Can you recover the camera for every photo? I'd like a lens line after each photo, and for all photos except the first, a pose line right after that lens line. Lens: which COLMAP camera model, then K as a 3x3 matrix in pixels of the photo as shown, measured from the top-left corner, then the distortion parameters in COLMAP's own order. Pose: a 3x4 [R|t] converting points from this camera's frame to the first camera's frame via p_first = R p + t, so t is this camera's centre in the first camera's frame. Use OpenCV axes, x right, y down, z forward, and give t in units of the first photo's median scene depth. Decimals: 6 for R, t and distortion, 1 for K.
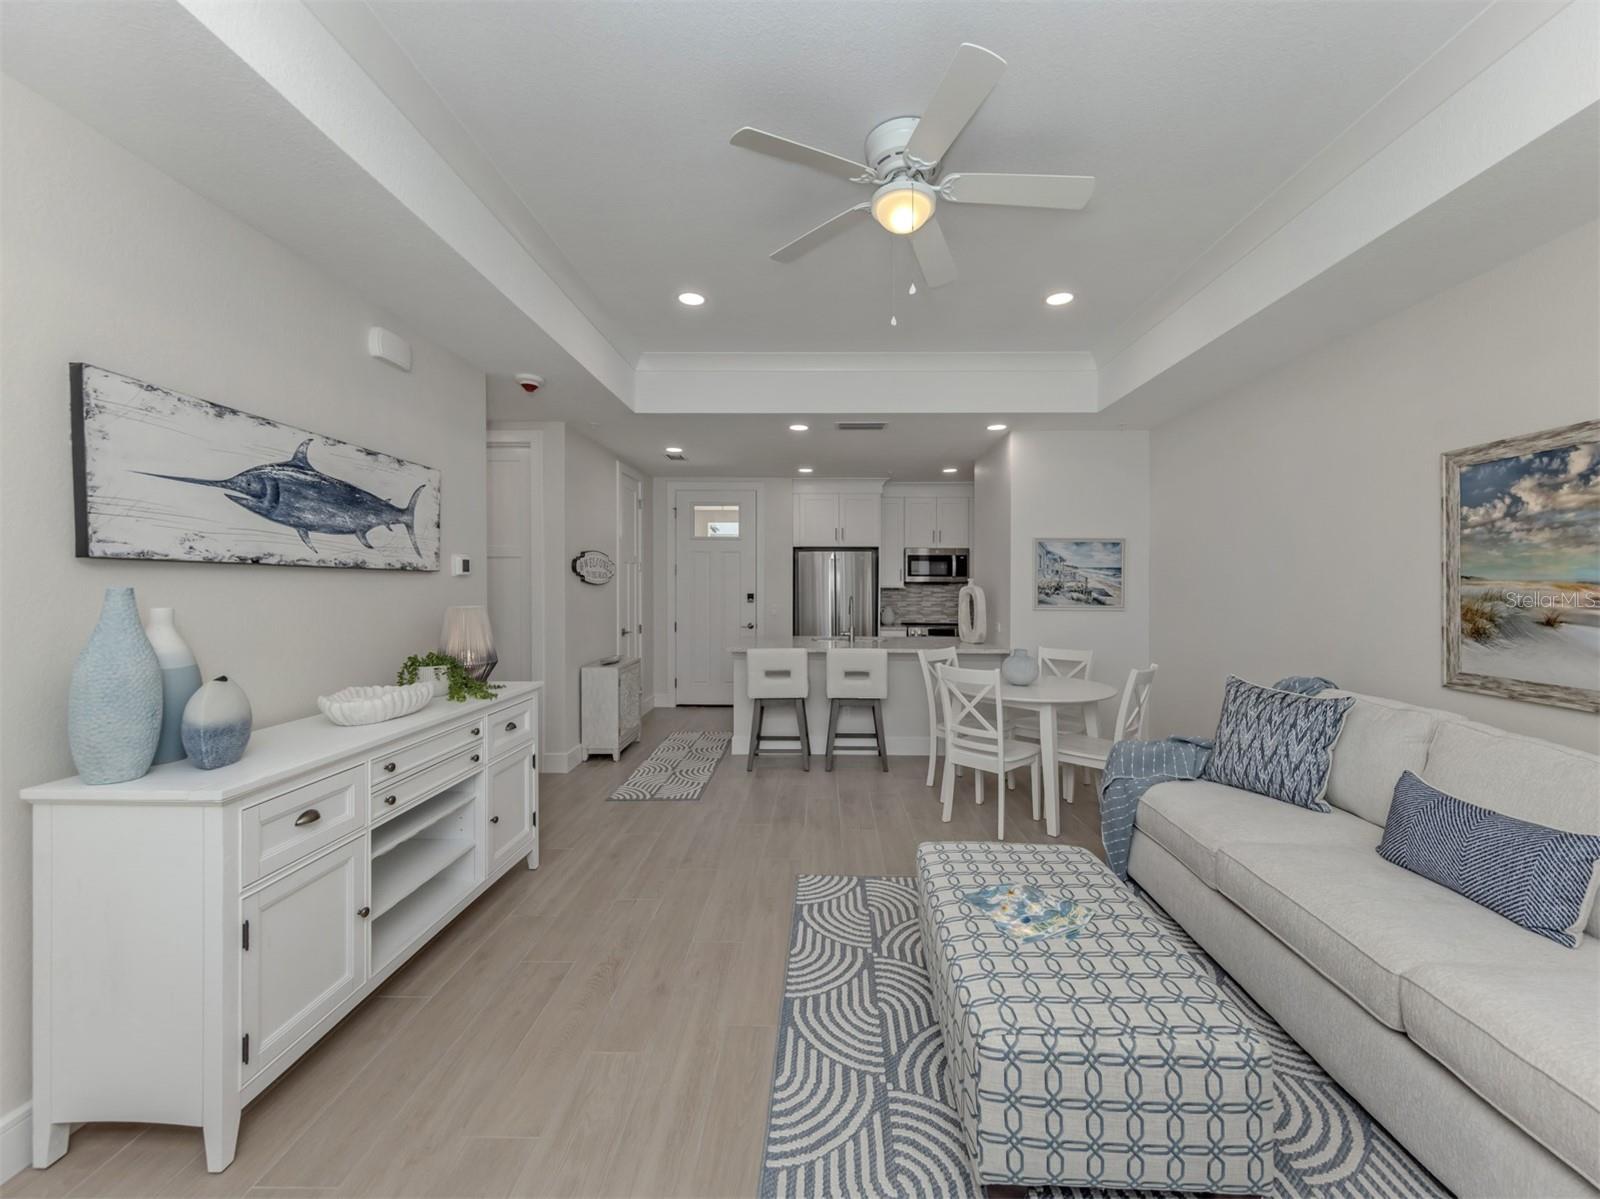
lens RADIAL K [[631.0, 0, 796.7], [0, 631.0, 574.9], [0, 0, 1]] dist [0.006139, -0.001746]
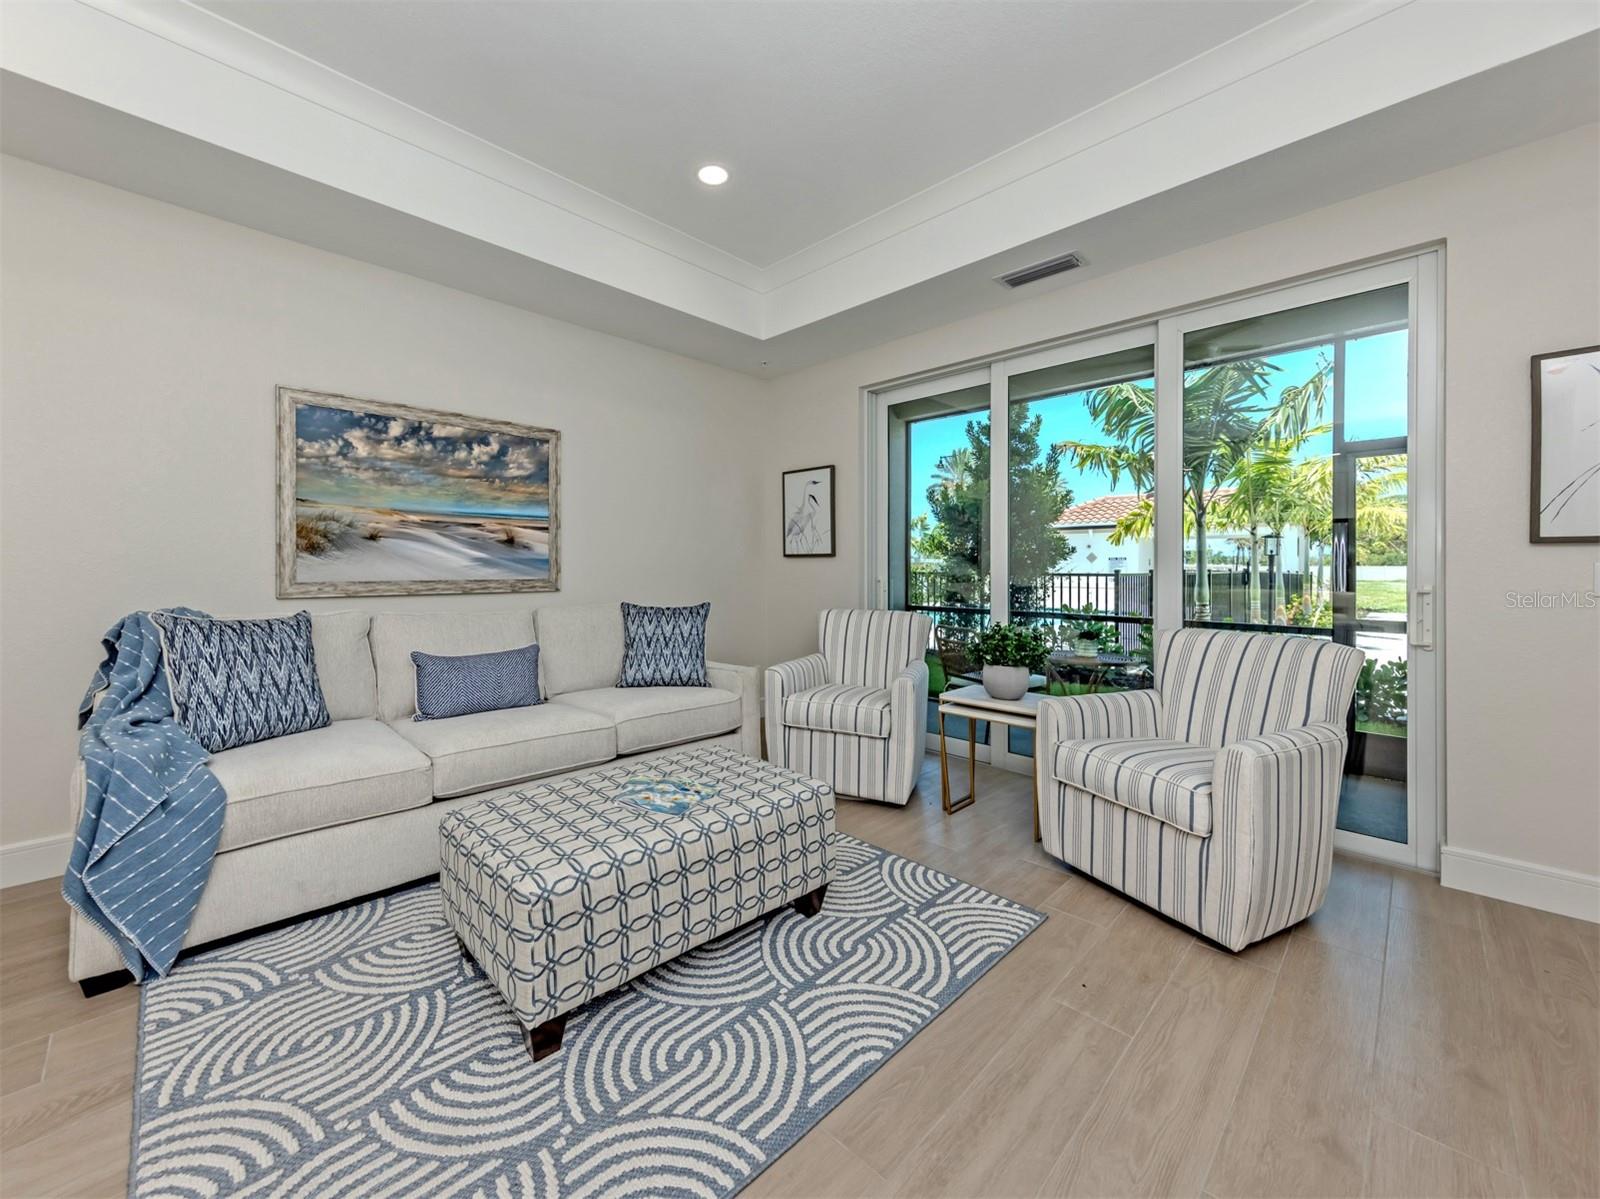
lens RADIAL K [[632.1, 0, 766.4], [0, 632.1, 573.1], [0, 0, 1]] dist [0.009986, -0.000731]
pose [[-0.727765, -0.009814, 0.685756, -0.310393], [-0.014076, 0.999901, -0.000628, 0.109367], [-0.685682, -0.010109, -0.727831, 1.094329]]
